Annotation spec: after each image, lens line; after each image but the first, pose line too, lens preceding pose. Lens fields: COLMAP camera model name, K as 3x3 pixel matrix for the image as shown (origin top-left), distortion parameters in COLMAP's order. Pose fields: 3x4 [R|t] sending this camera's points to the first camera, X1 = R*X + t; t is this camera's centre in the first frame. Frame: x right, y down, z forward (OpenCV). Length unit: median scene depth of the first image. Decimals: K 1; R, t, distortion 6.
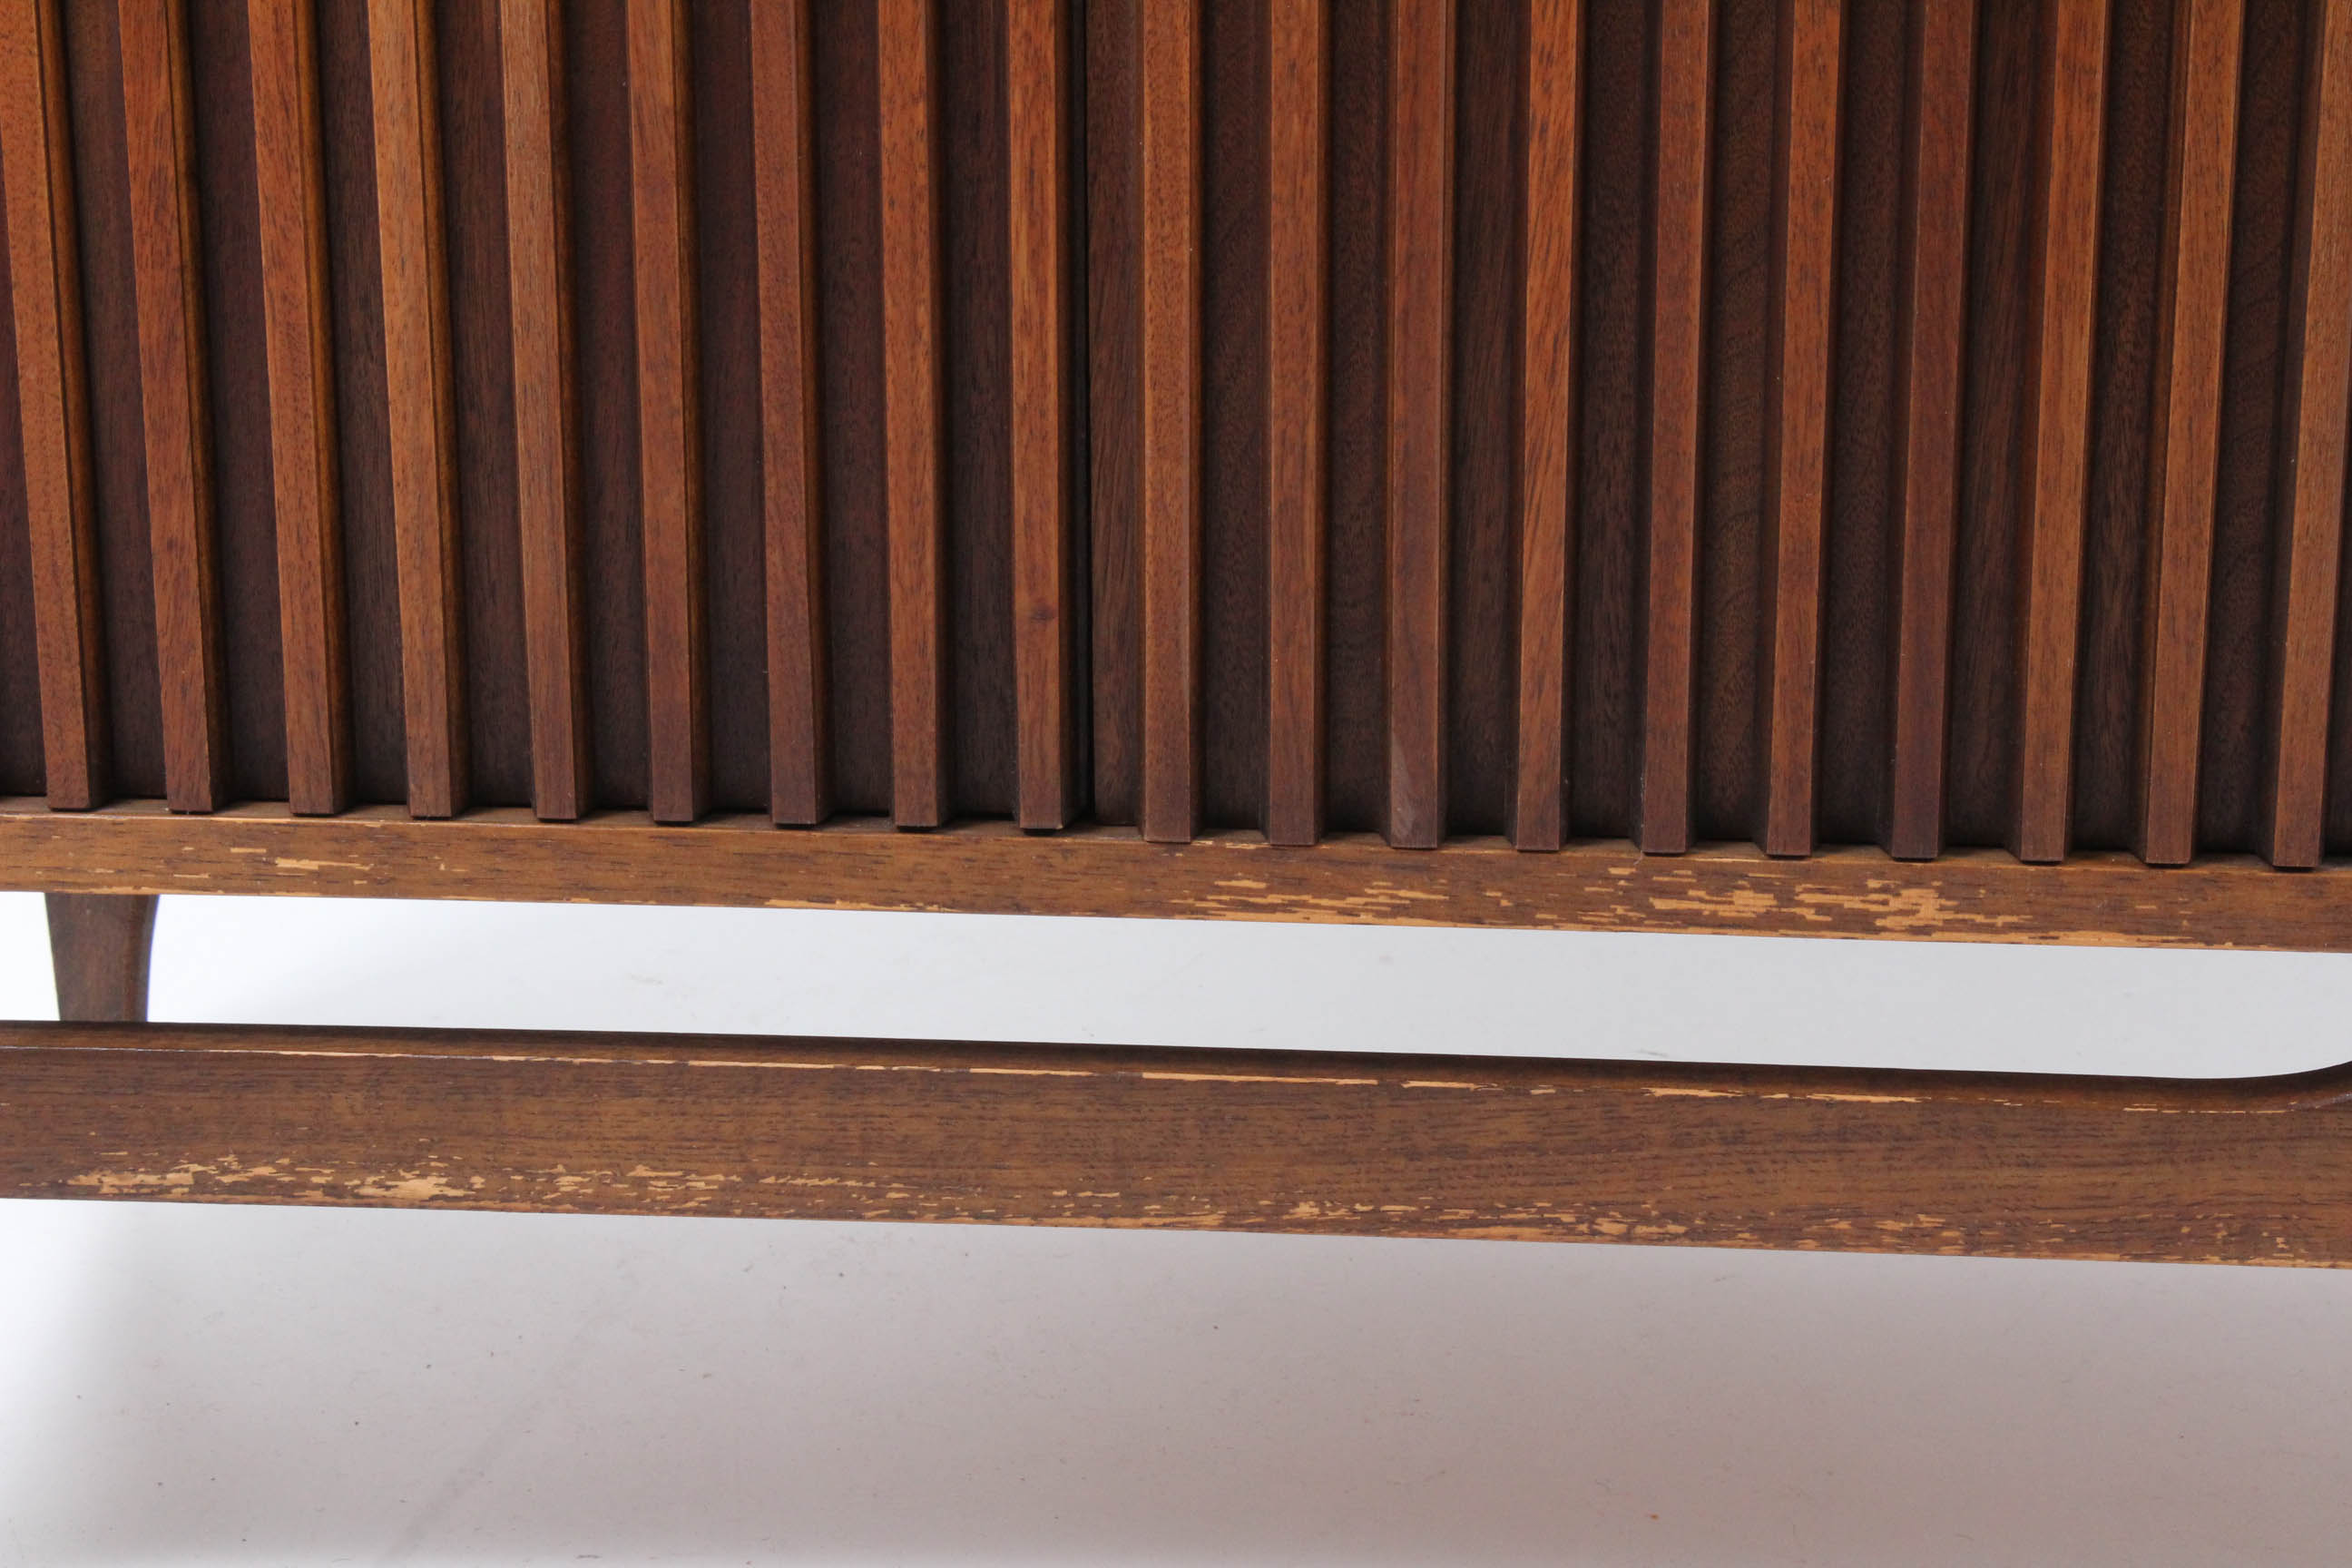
lens RADIAL K [[5440.5, 0, 1175.7], [0, 5440.5, 772.5], [0, 0, 1]] dist [0.081986, 0.000000]
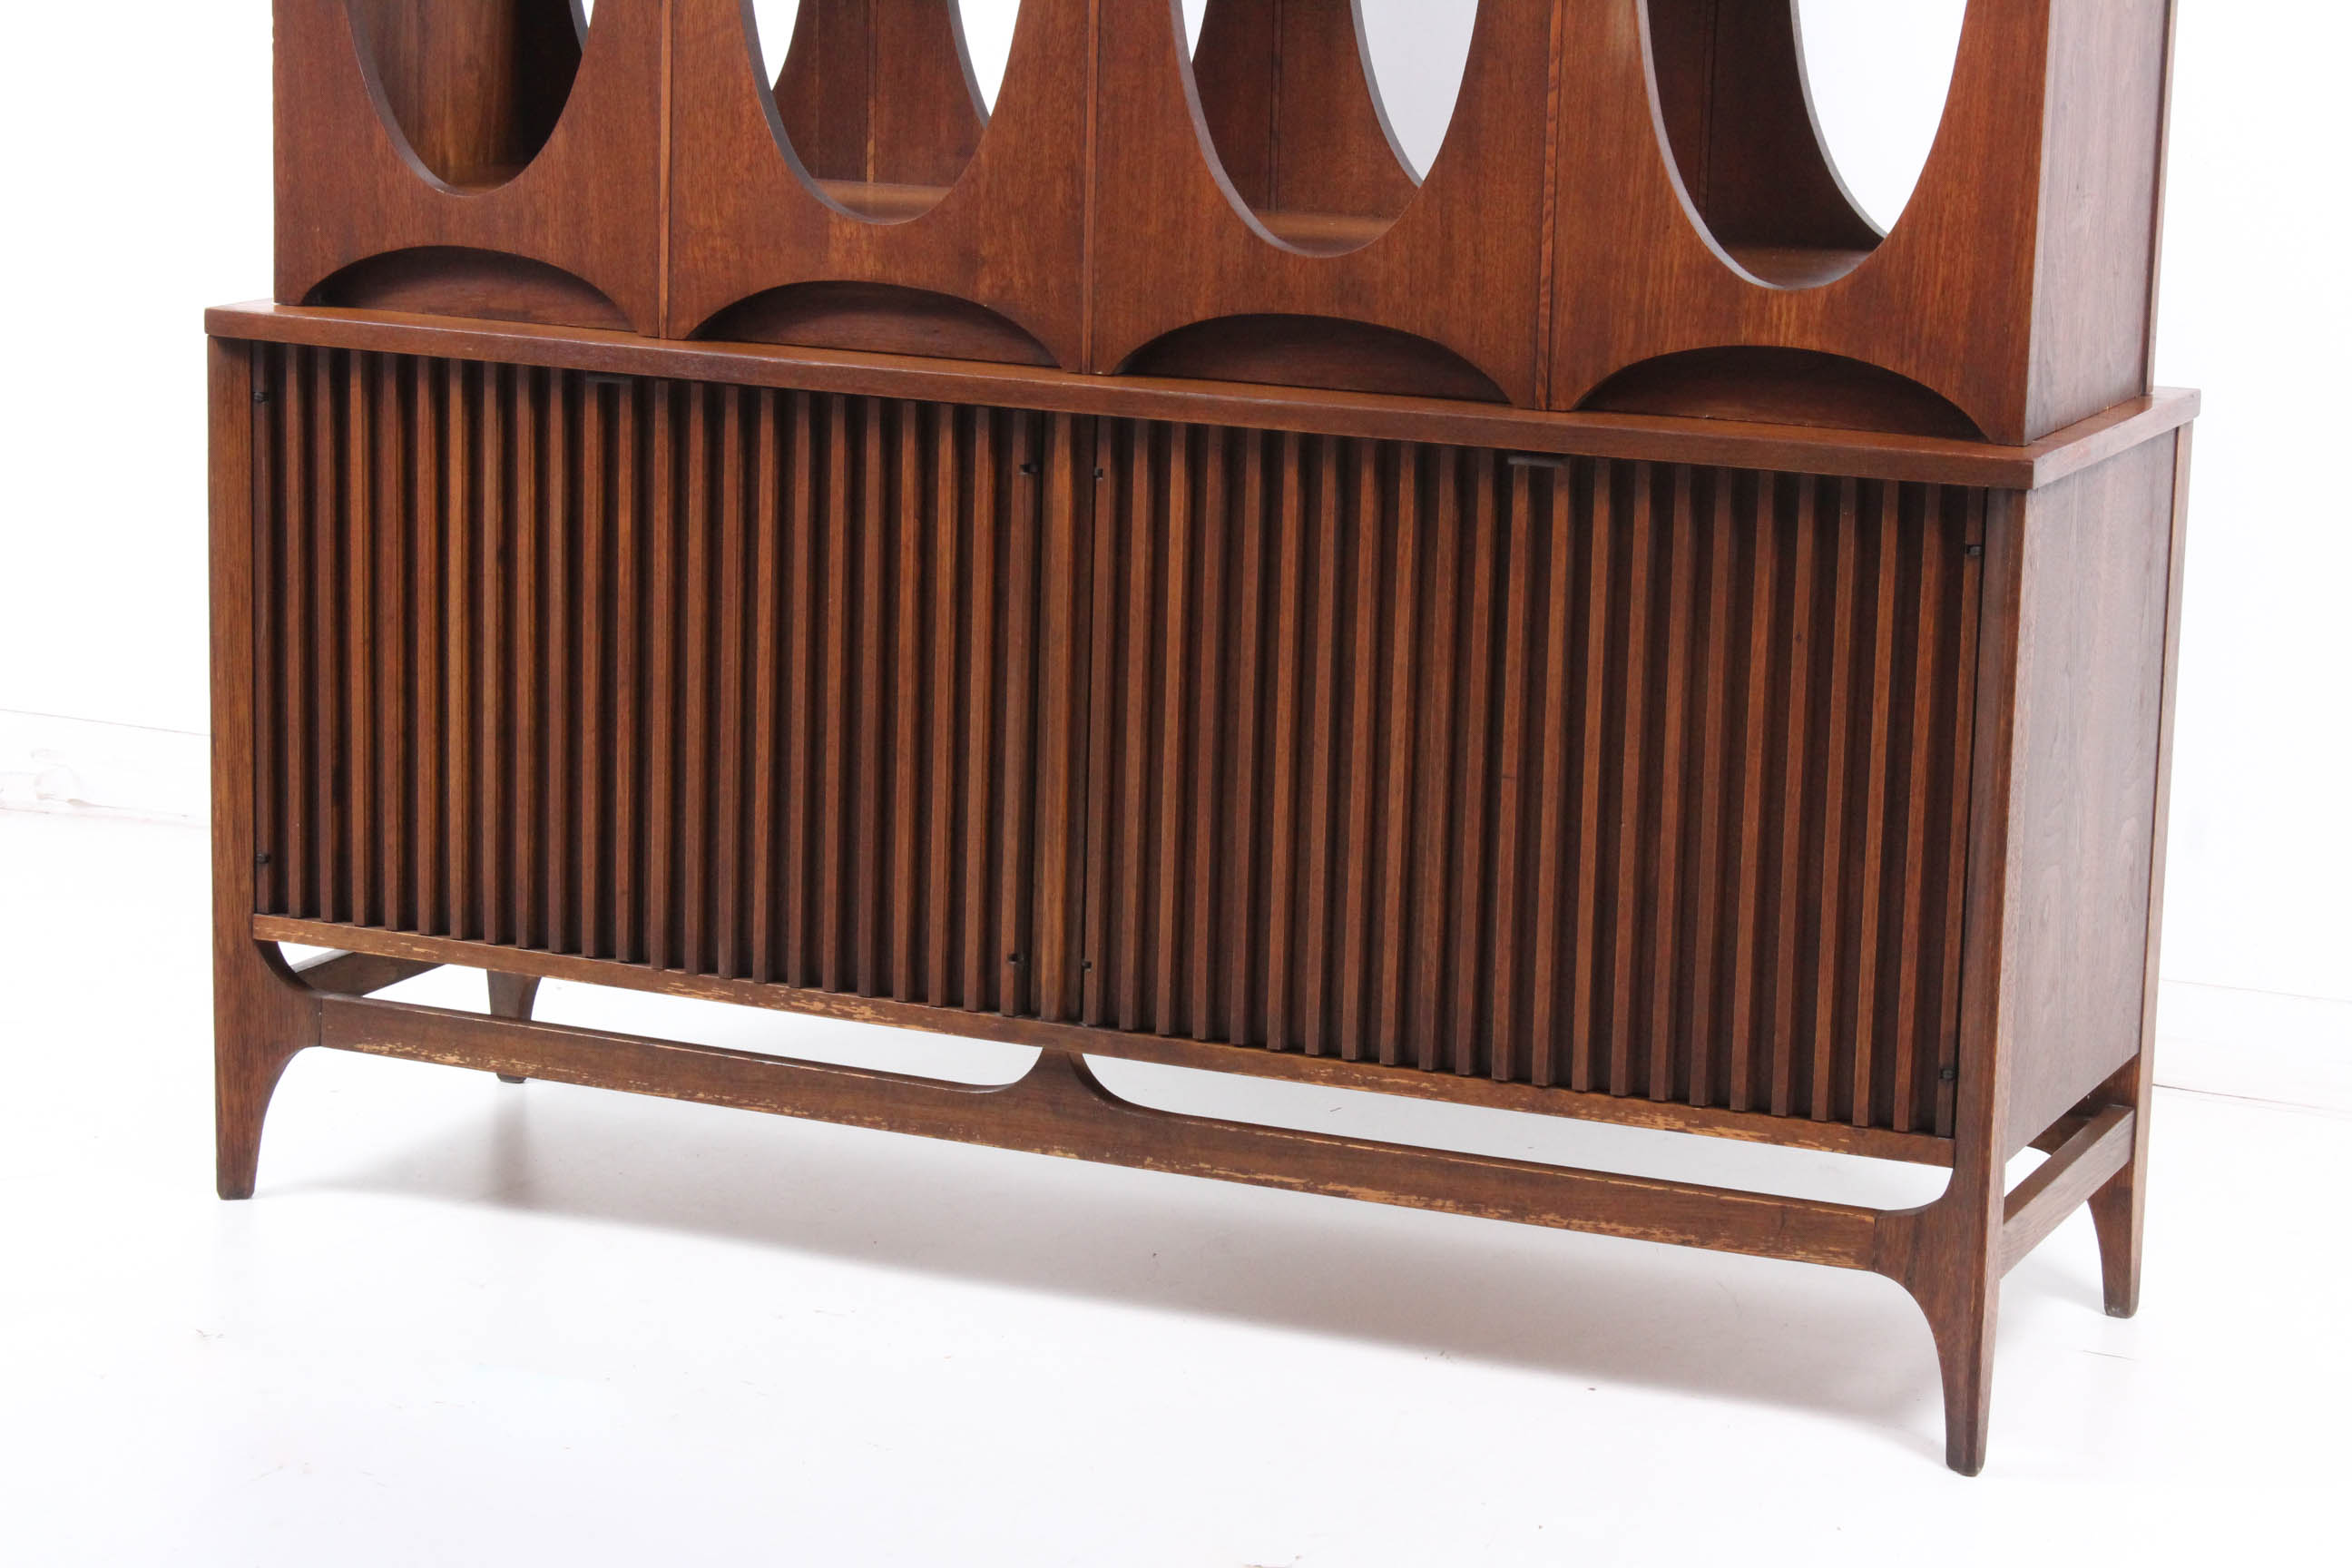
lens RADIAL K [[5527.0, 0, 1164.6], [0, 5527.0, 779.7], [0, 0, 1]] dist [0.056136, 0.000000]
pose [[0.939902, 0.092115, -0.328785, 1.340561], [-0.125797, 0.988608, -0.082639, 0.134408], [0.317427, 0.119033, 0.940782, -1.978361]]
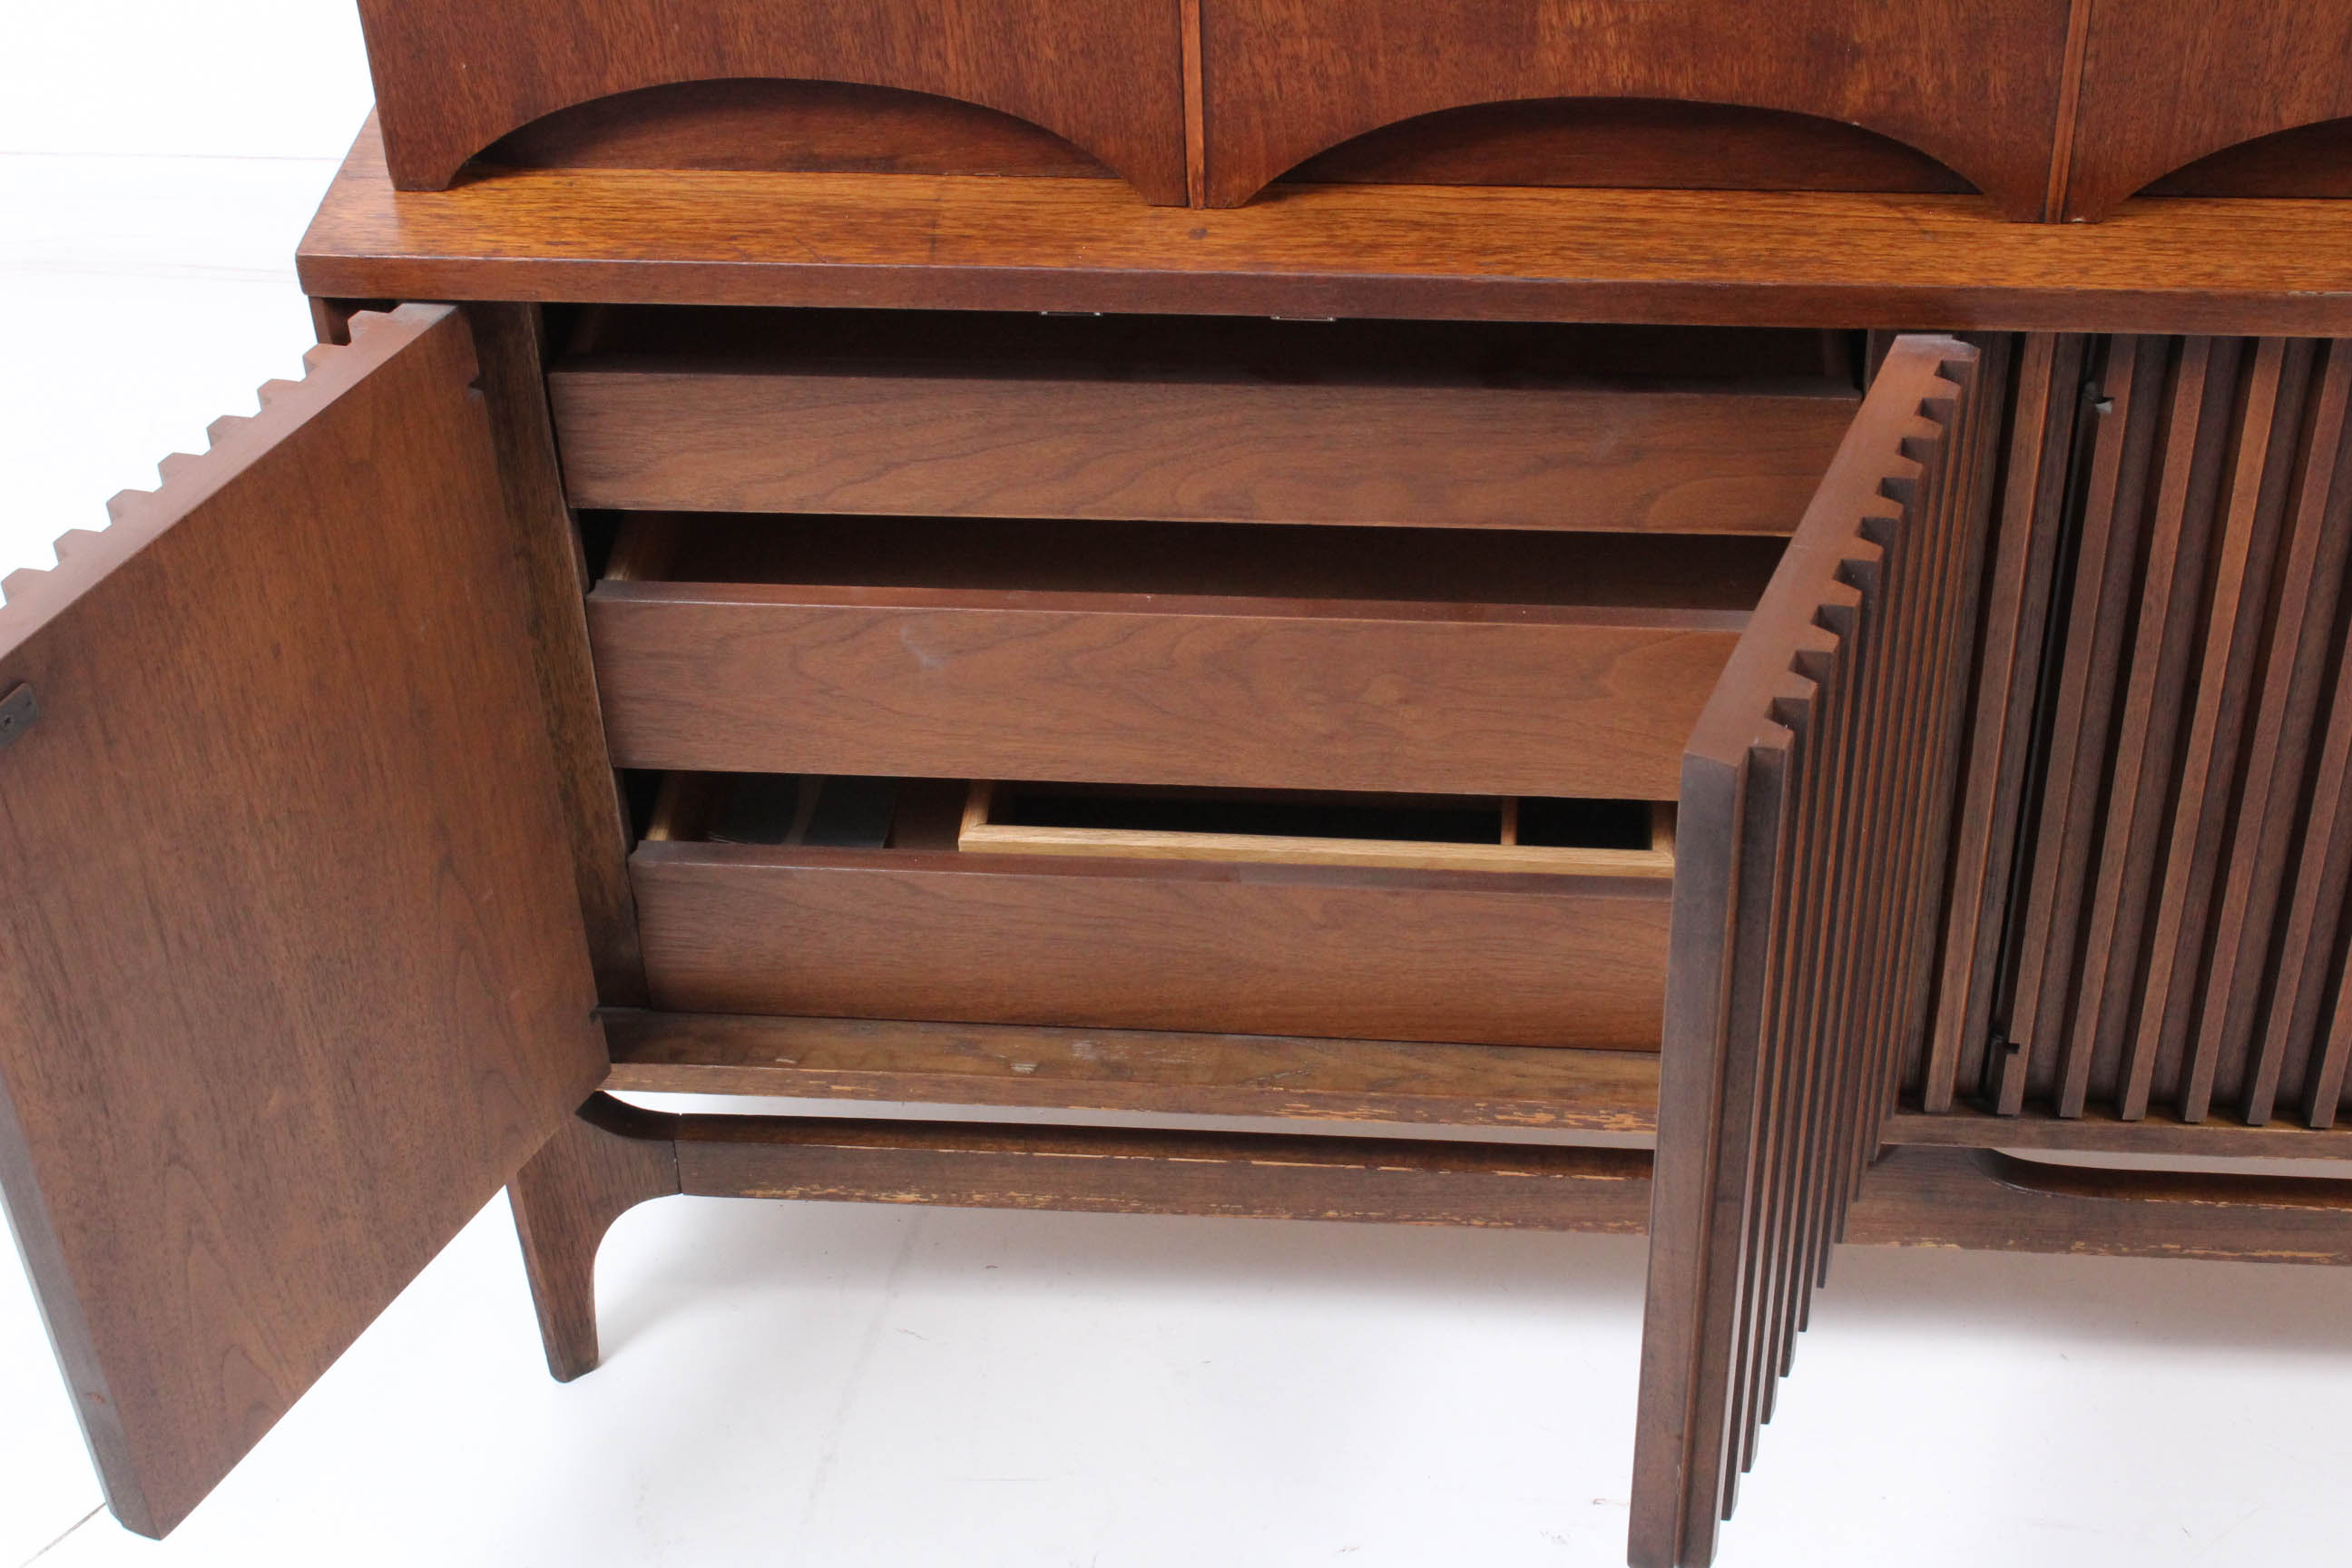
lens RADIAL K [[3620.7, 0, 1165.2], [0, 3620.7, 778.2], [0, 0, 1]] dist [-0.018270, 0.000000]
pose [[0.999029, -0.015436, -0.041271, 0.020803], [0.029959, 0.924787, 0.379303, -0.621682], [0.032312, -0.380171, 0.924352, -0.227647]]
